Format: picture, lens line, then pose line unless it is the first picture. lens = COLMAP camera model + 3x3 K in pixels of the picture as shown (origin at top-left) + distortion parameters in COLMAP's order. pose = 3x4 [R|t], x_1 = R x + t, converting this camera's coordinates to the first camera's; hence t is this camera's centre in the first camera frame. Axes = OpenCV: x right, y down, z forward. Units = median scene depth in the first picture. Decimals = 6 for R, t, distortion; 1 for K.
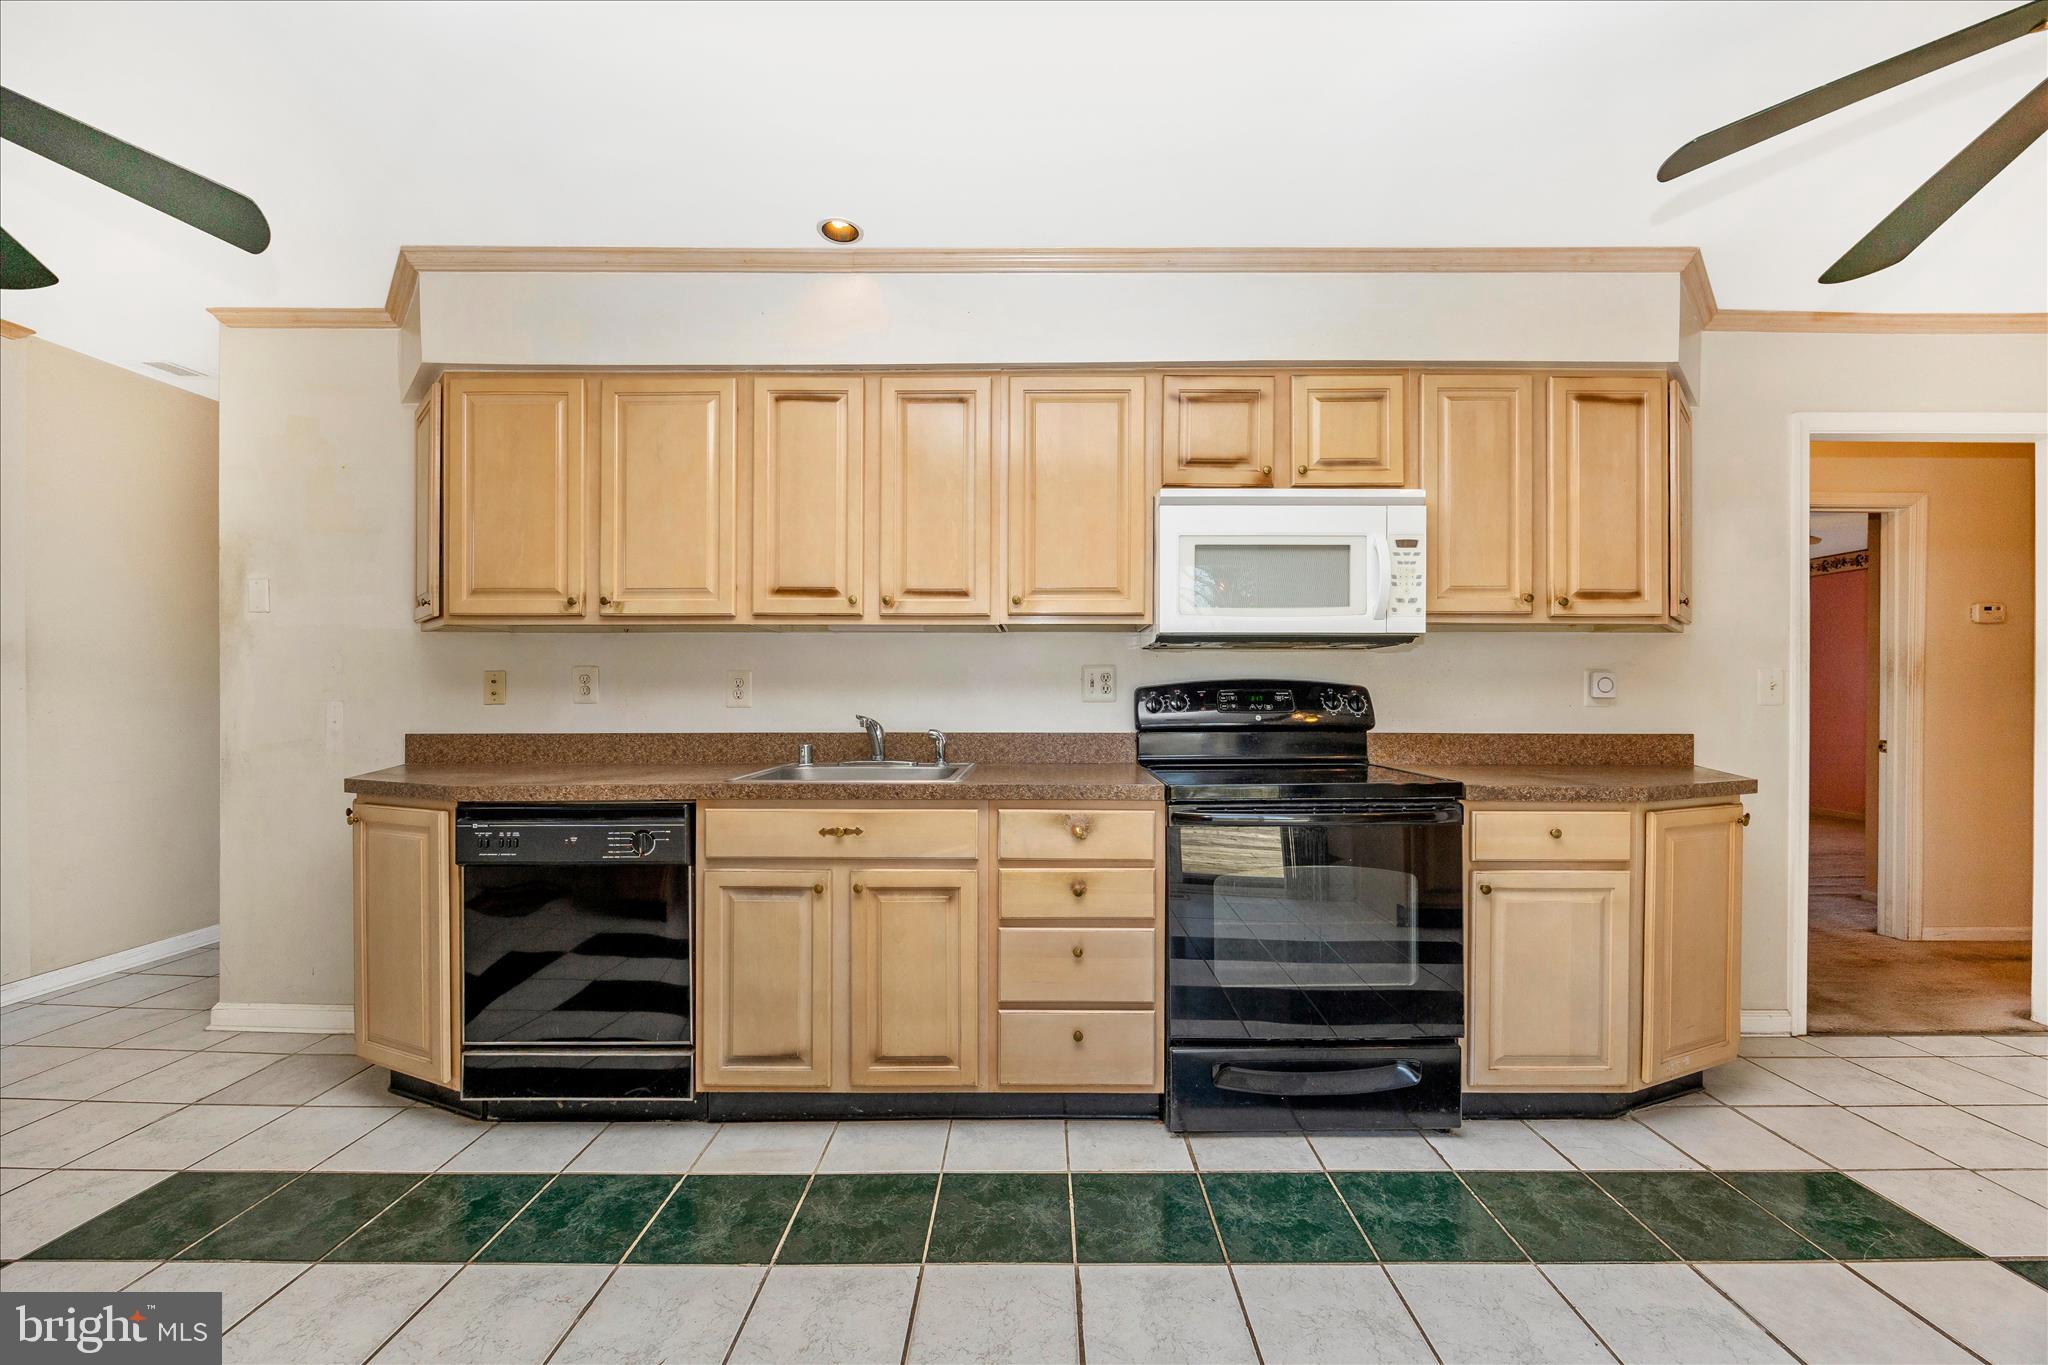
lens RADIAL K [[783.5, 0, 1015.3], [0, 783.5, 687.8], [0, 0, 1]] dist [-0.005968, 0.000021]
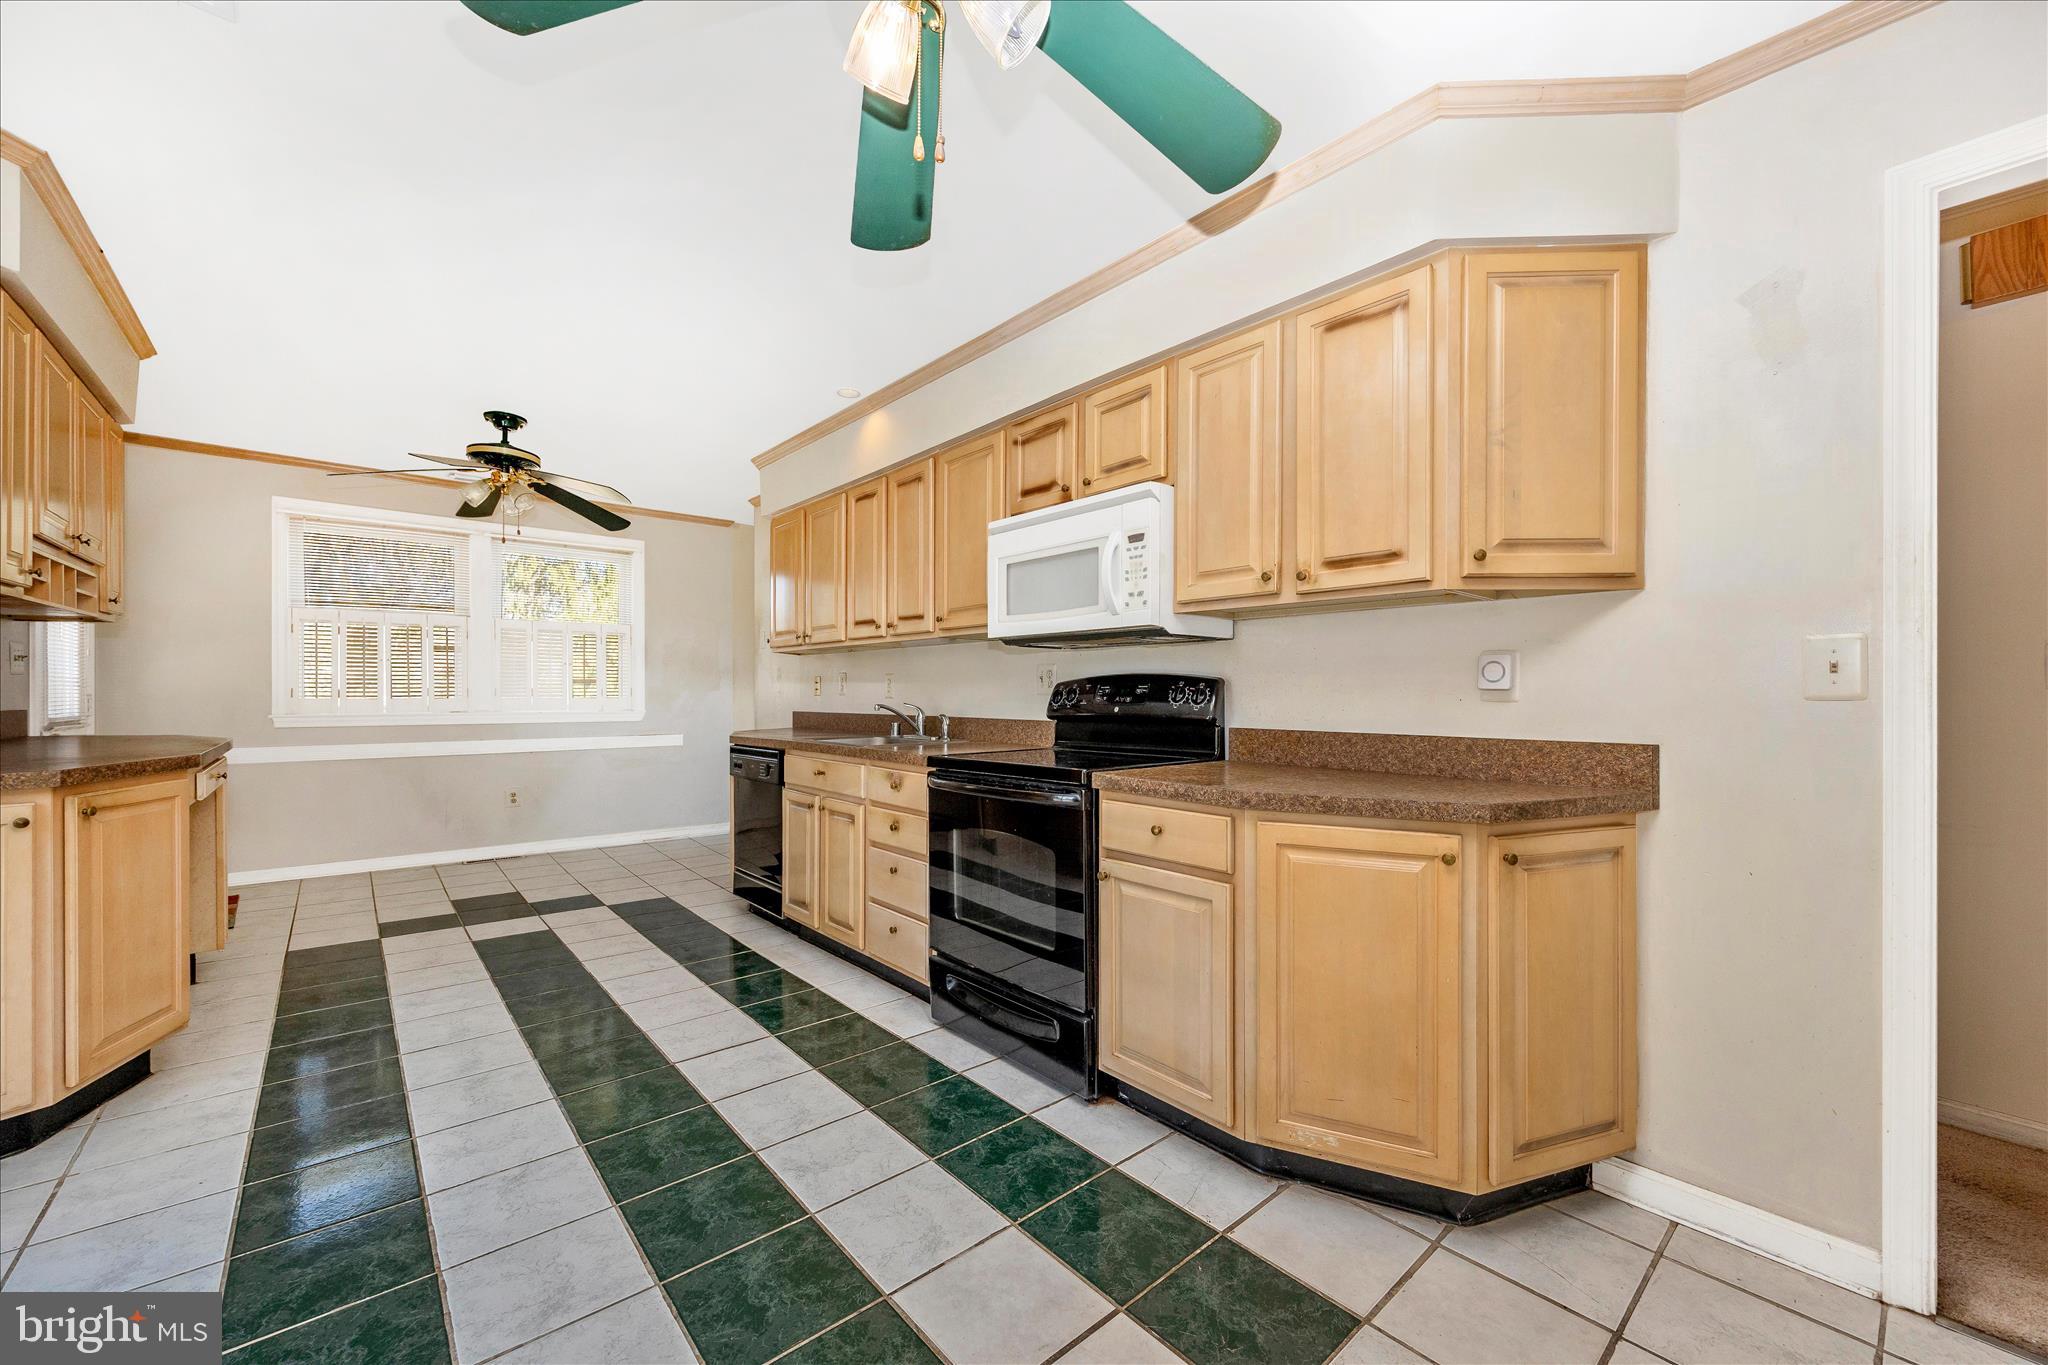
lens RADIAL K [[785.8, 0, 1036.7], [0, 785.8, 684.1], [0, 0, 1]] dist [-0.010289, 0.000614]
pose [[0.669210, -0.008441, -0.743025, 1.170721], [0.008948, 0.999955, -0.003301, 0.007817], [0.743019, -0.004439, 0.669255, 0.220538]]
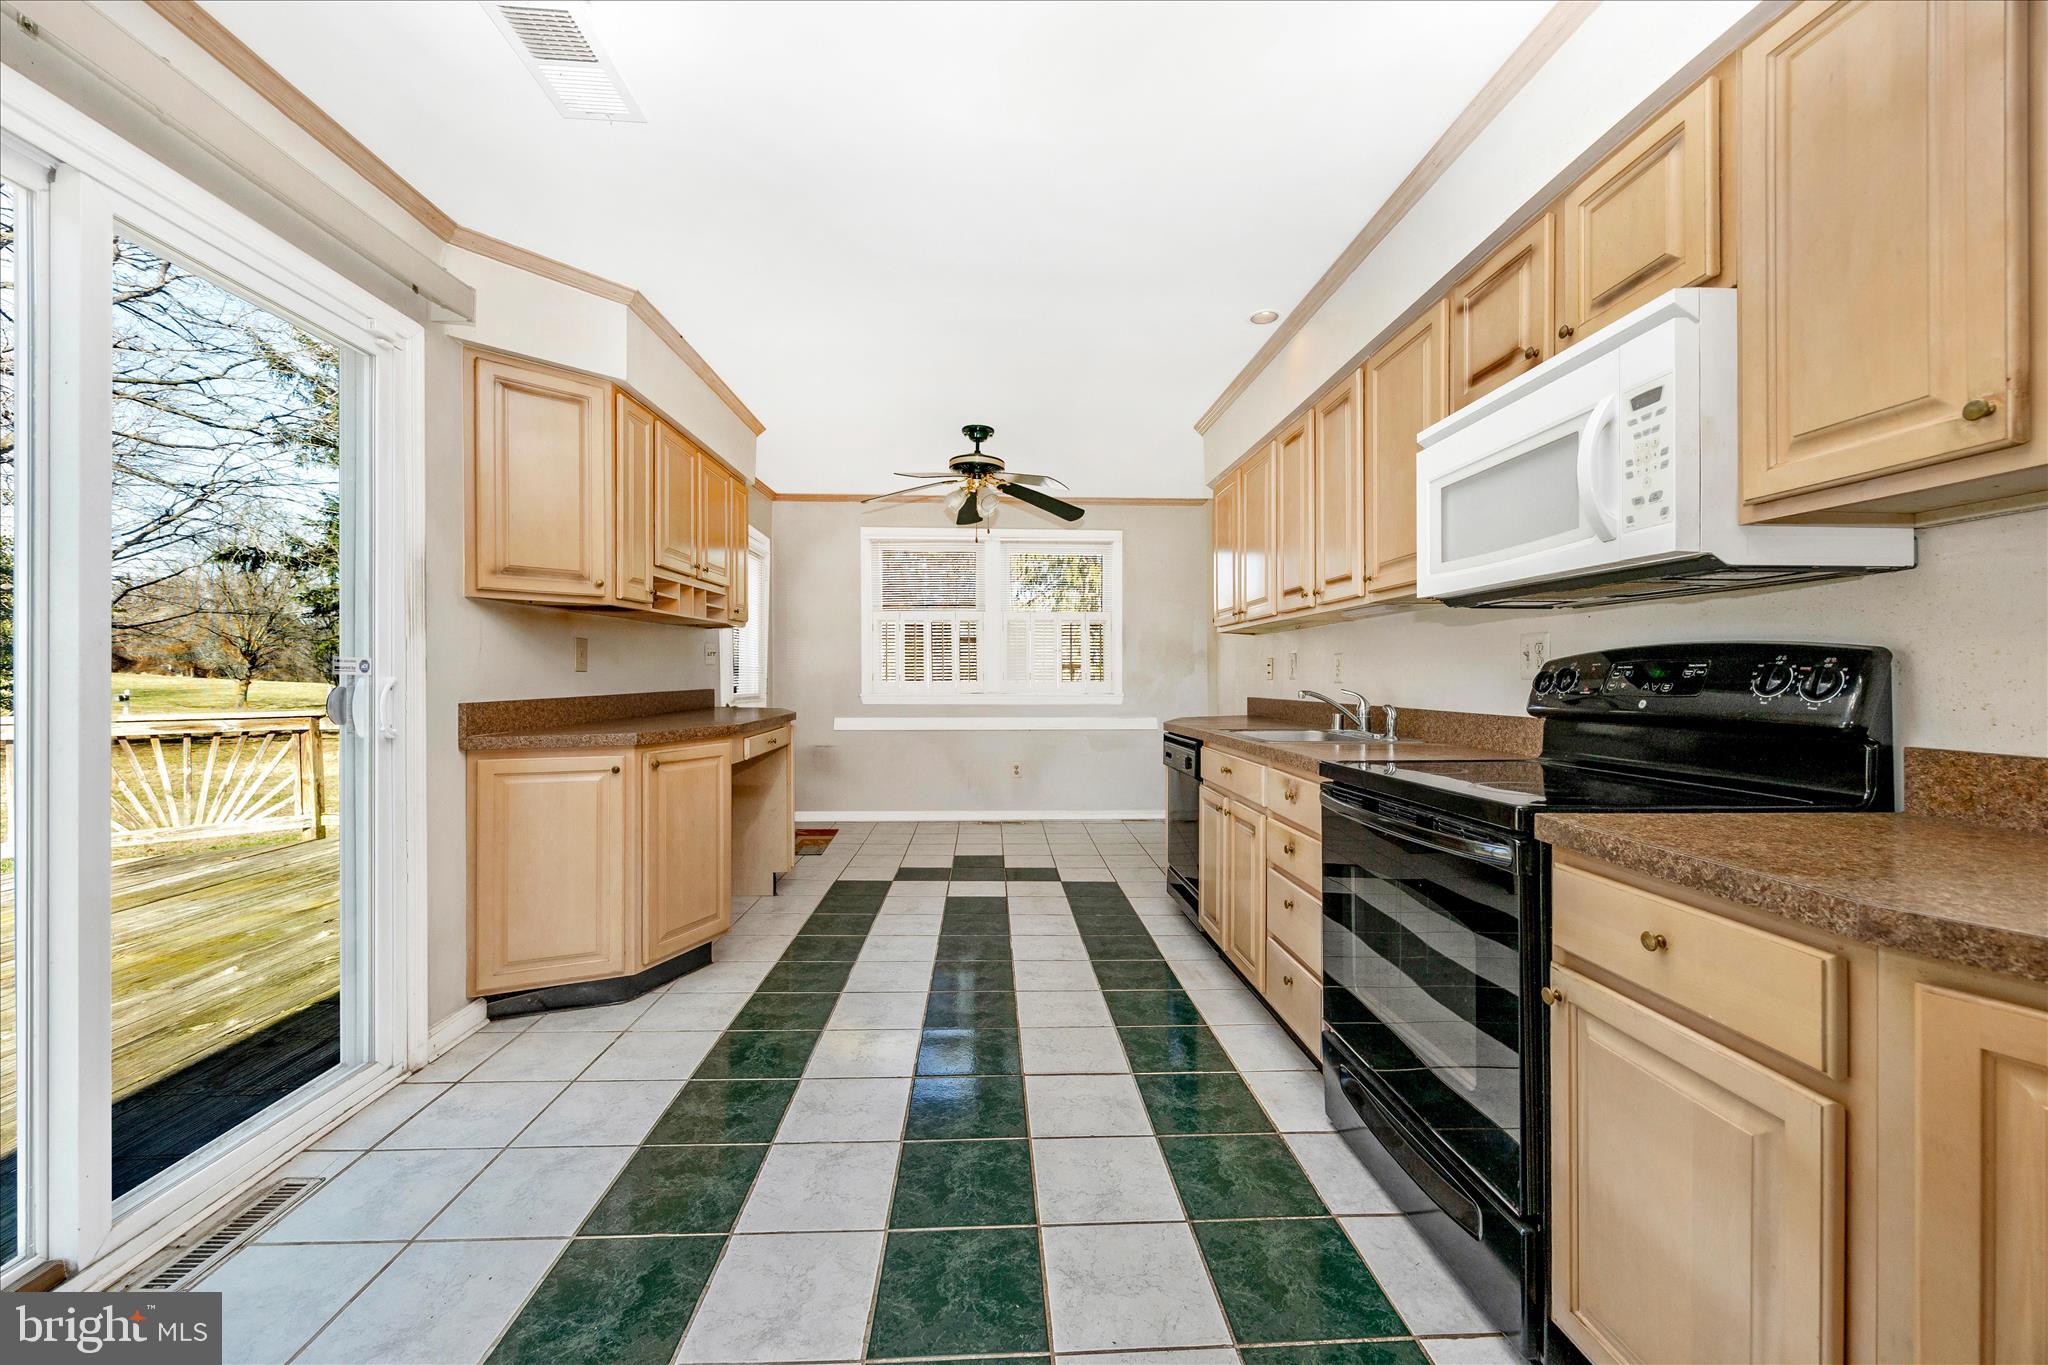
lens RADIAL K [[785.8, 0, 1029.5], [0, 785.8, 674.4], [0, 0, 1]] dist [-0.010289, 0.000614]
pose [[0.058057, -0.004217, -0.998304, 1.039213], [0.012104, 0.999921, -0.003520, 0.012349], [0.998240, -0.011879, 0.058104, 0.516761]]
